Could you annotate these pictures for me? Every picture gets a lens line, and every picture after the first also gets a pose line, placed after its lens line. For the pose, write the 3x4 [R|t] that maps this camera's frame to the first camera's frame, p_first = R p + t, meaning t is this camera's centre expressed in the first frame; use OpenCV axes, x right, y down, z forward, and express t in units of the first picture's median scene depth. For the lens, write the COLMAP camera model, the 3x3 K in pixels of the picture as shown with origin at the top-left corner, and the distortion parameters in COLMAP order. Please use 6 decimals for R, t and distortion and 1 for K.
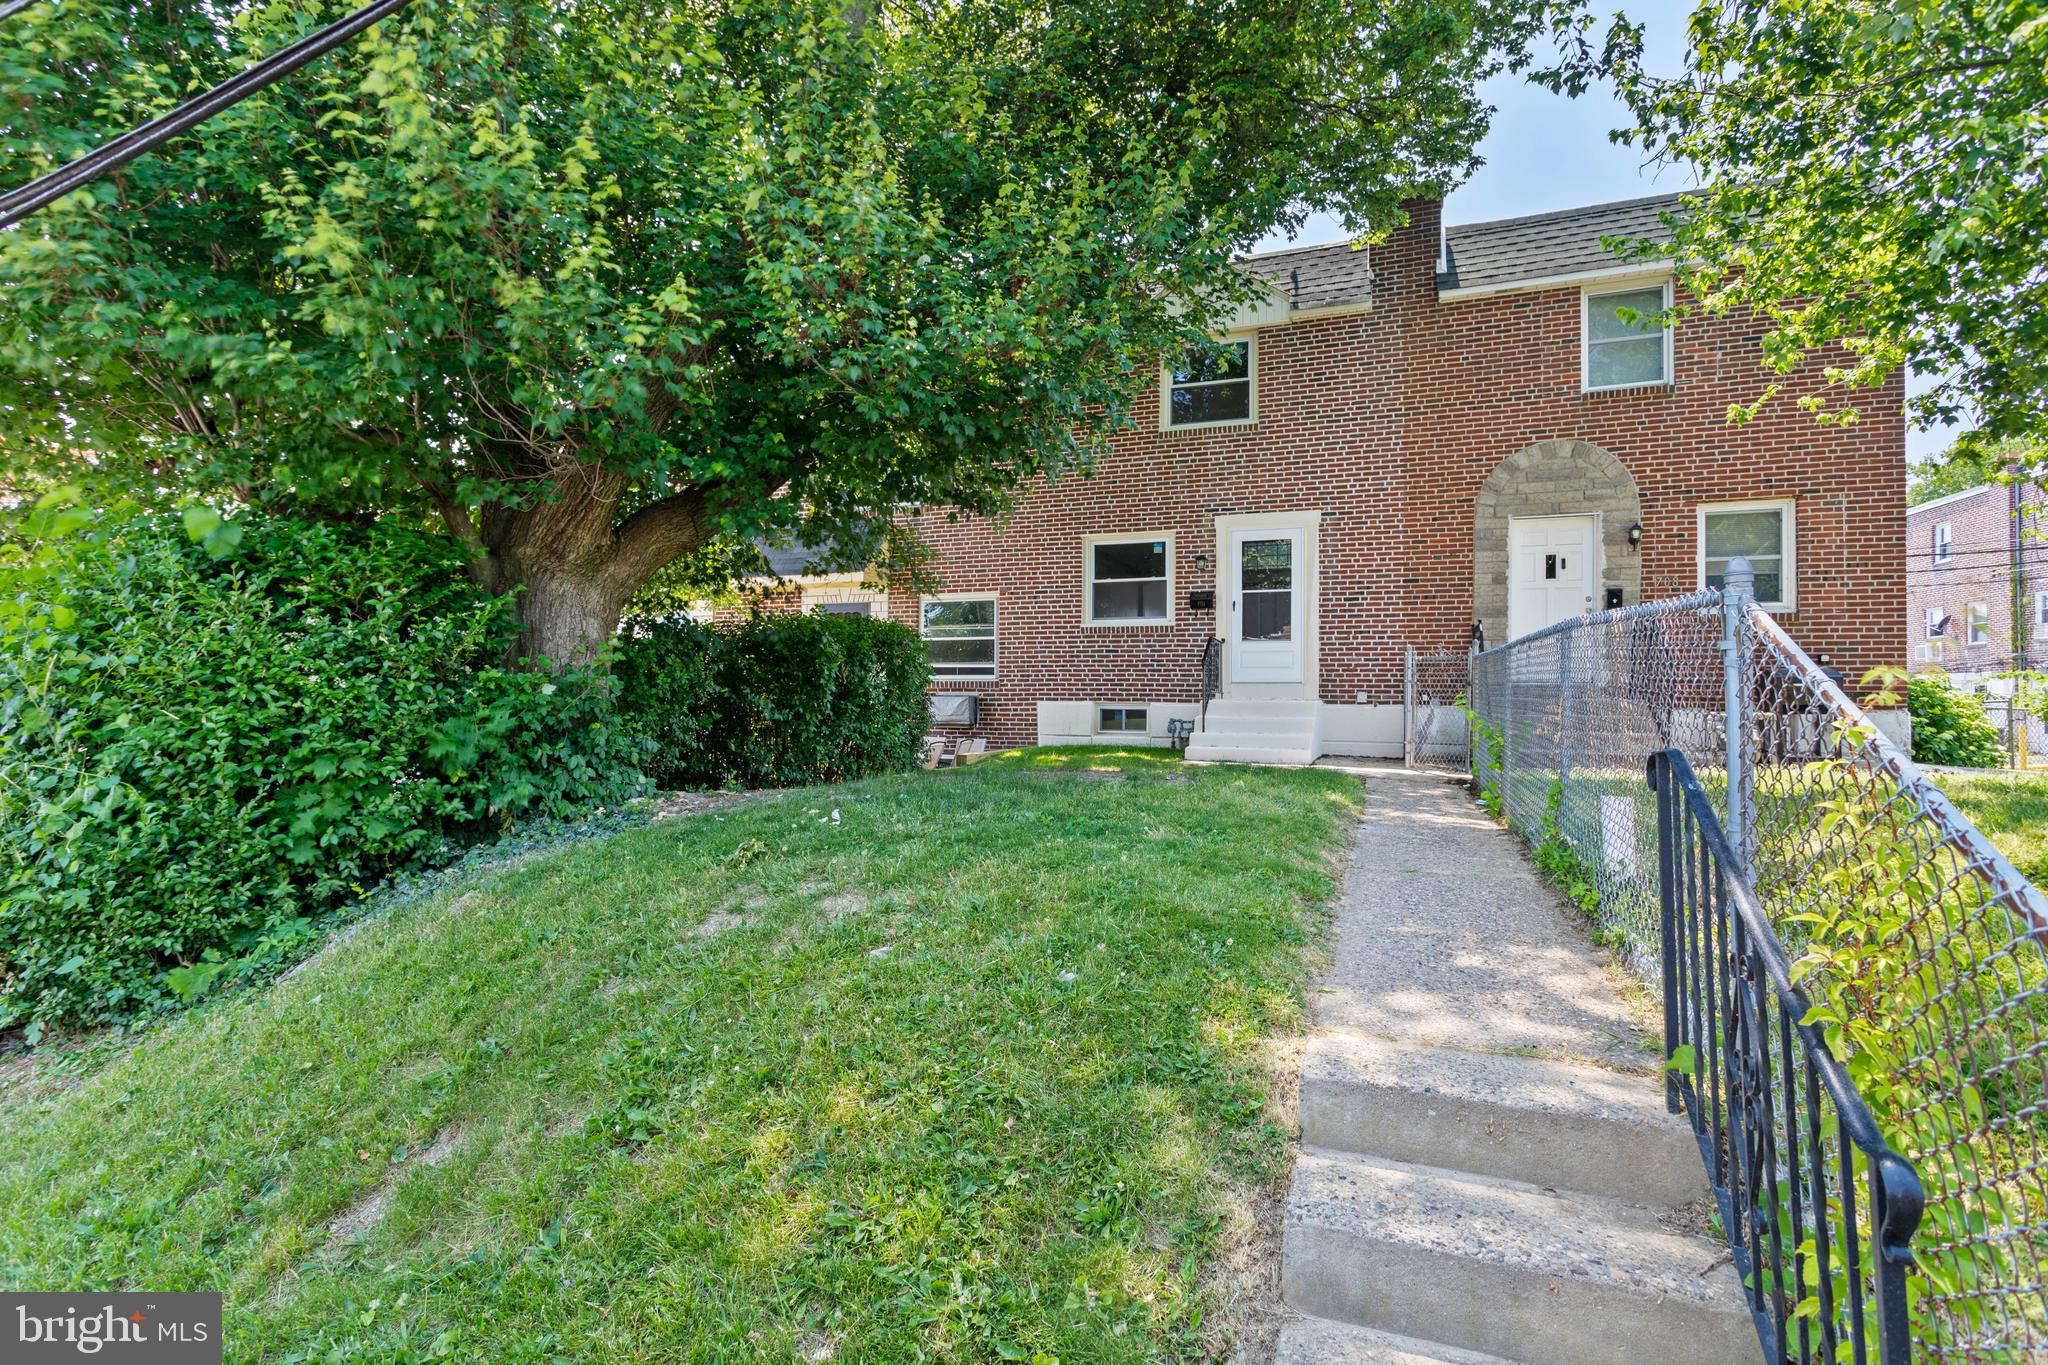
lens RADIAL K [[981.1, 0, 1017.0], [0, 981.1, 650.8], [0, 0, 1]] dist [-0.000308, 0.001023]
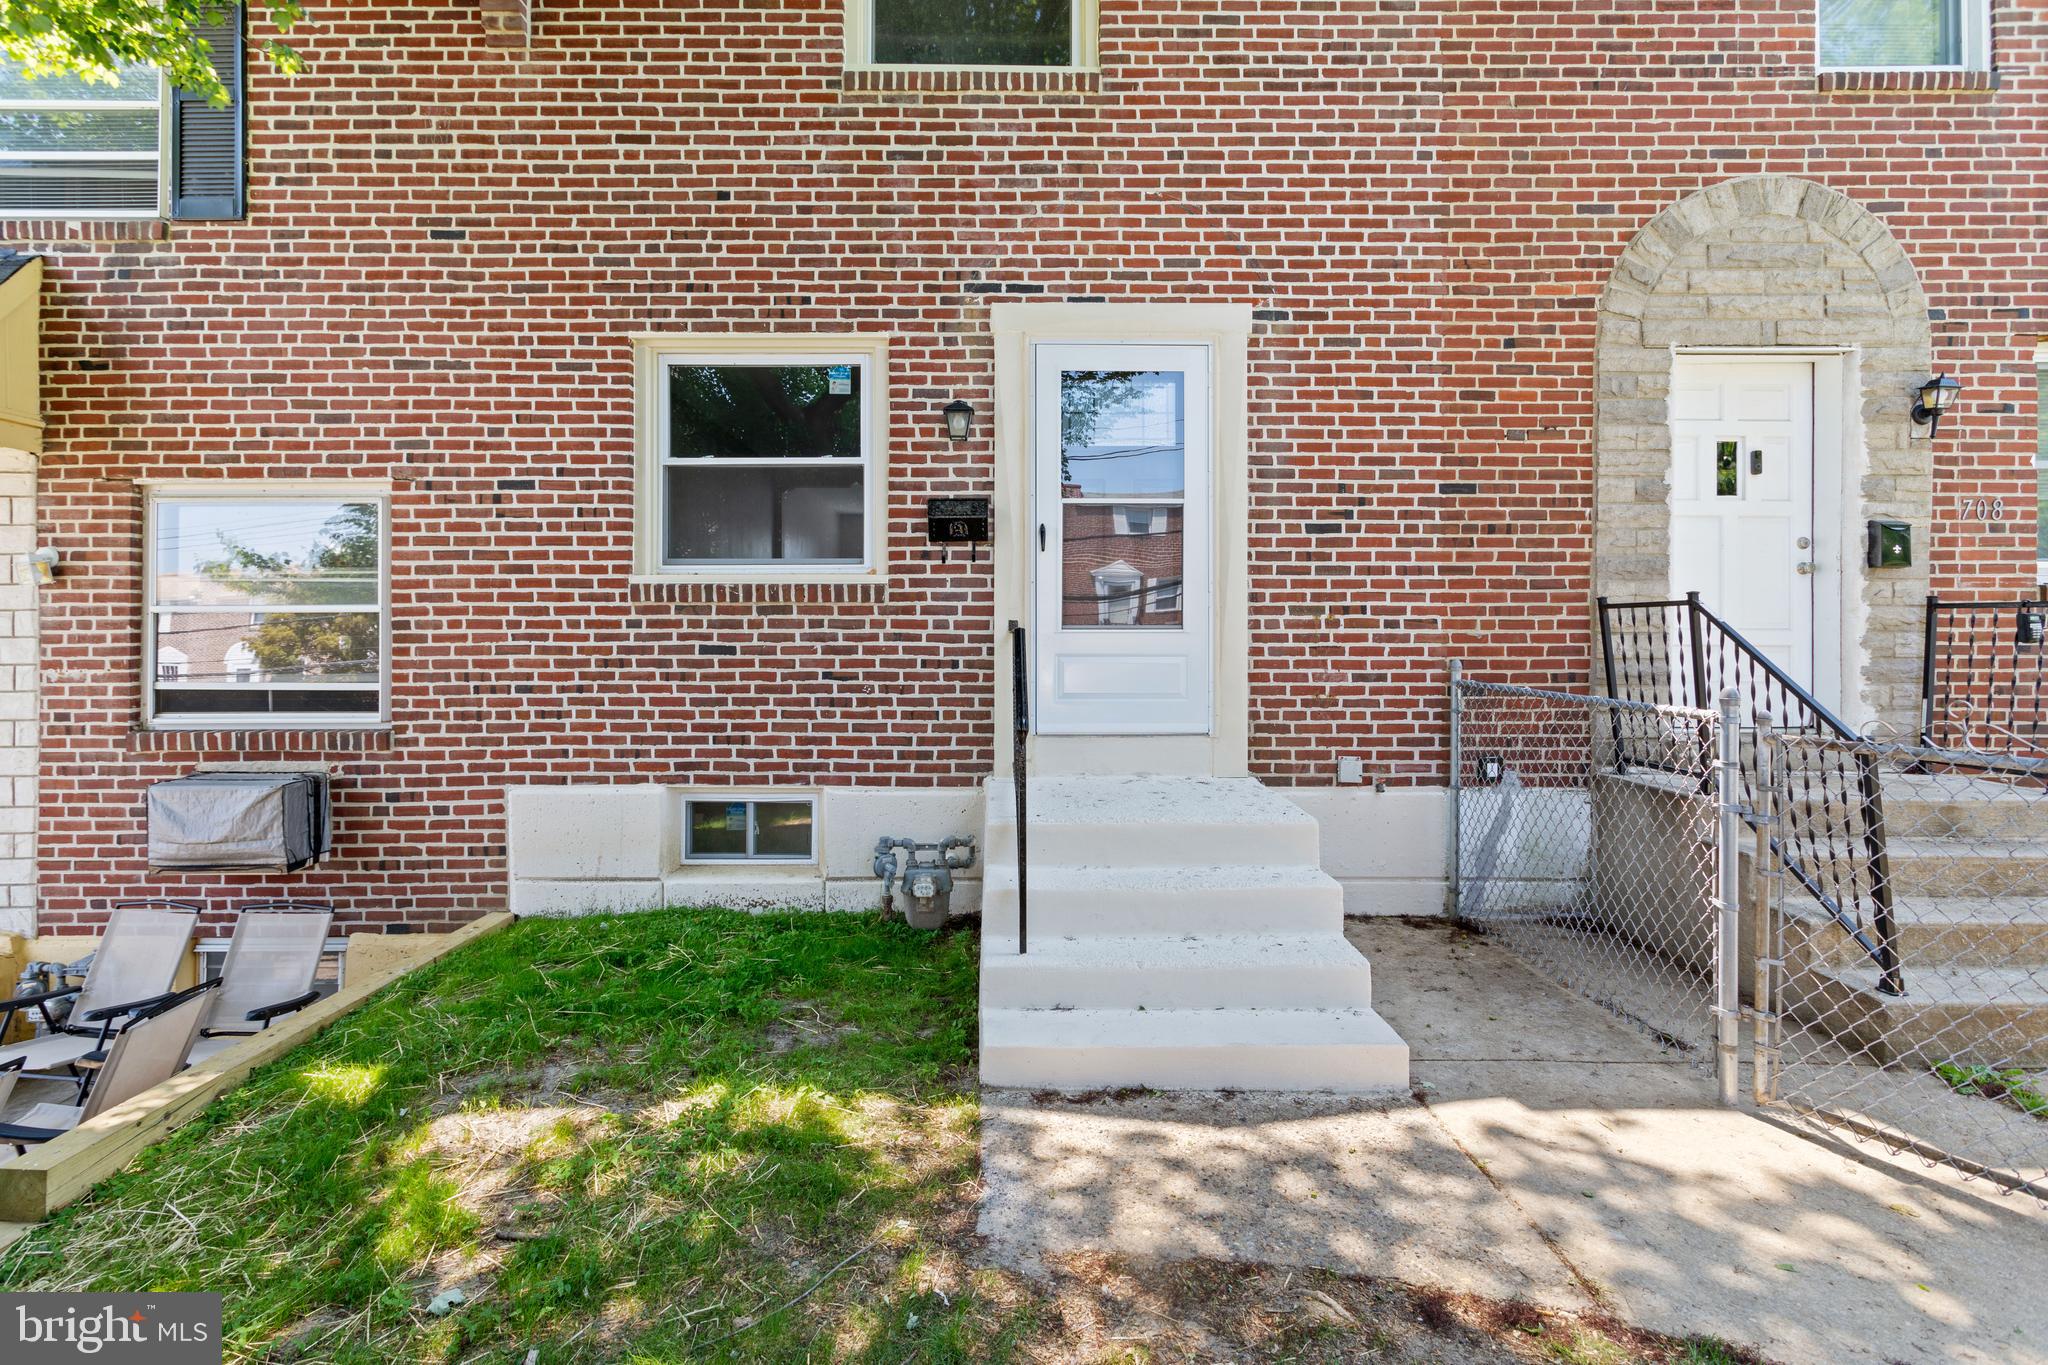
lens RADIAL K [[981.1, 0, 1017.0], [0, 981.1, 650.8], [0, 0, 1]] dist [-0.000308, 0.001023]
pose [[0.931243, -0.010952, 0.364234, 0.069216], [-0.010497, 0.998327, 0.056857, -0.022393], [-0.364247, -0.056772, 0.929570, 0.631869]]
